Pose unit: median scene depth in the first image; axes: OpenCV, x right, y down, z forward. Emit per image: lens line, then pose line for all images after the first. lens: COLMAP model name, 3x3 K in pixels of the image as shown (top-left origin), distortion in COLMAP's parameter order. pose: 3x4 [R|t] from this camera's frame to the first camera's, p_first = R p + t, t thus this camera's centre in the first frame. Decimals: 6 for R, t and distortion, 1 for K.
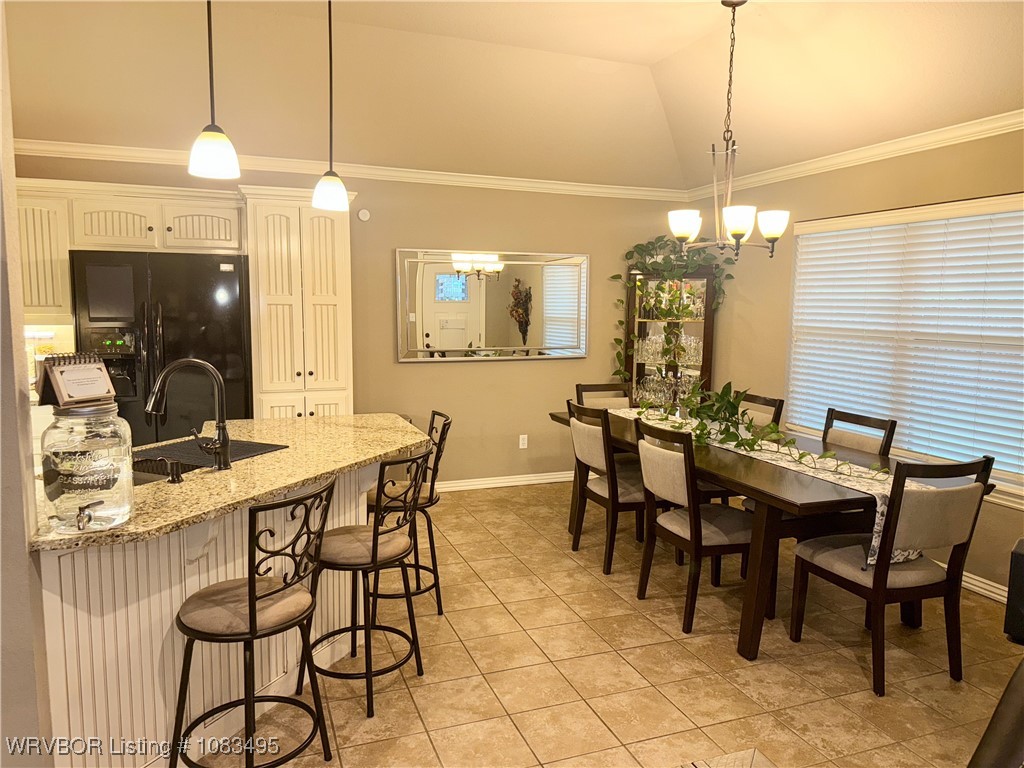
lens RADIAL K [[728.2, 0, 512.0], [0, 728.2, 384.0], [0, 0, 1]] dist [0.101674, -0.165471]
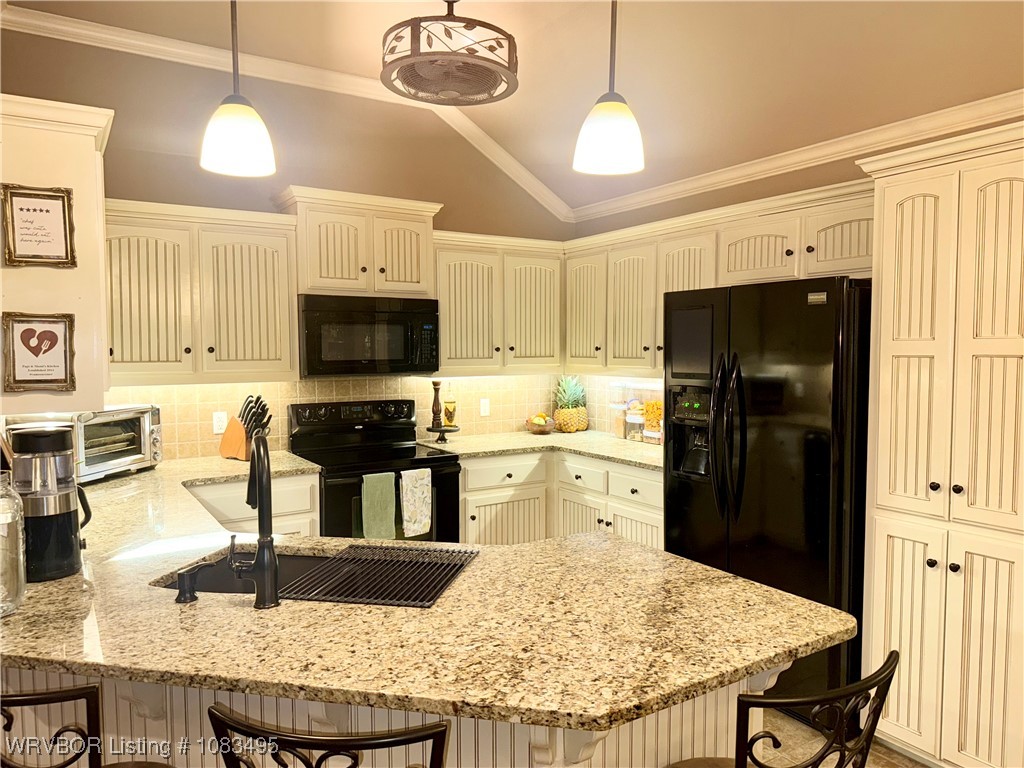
lens RADIAL K [[728.2, 0, 512.0], [0, 728.2, 384.0], [0, 0, 1]] dist [0.101674, -0.165471]
pose [[0.216069, 0.038848, -0.975605, 0.166647], [-0.104740, 0.994364, 0.016398, -0.066557], [0.970744, 0.098641, 0.218920, 0.602242]]
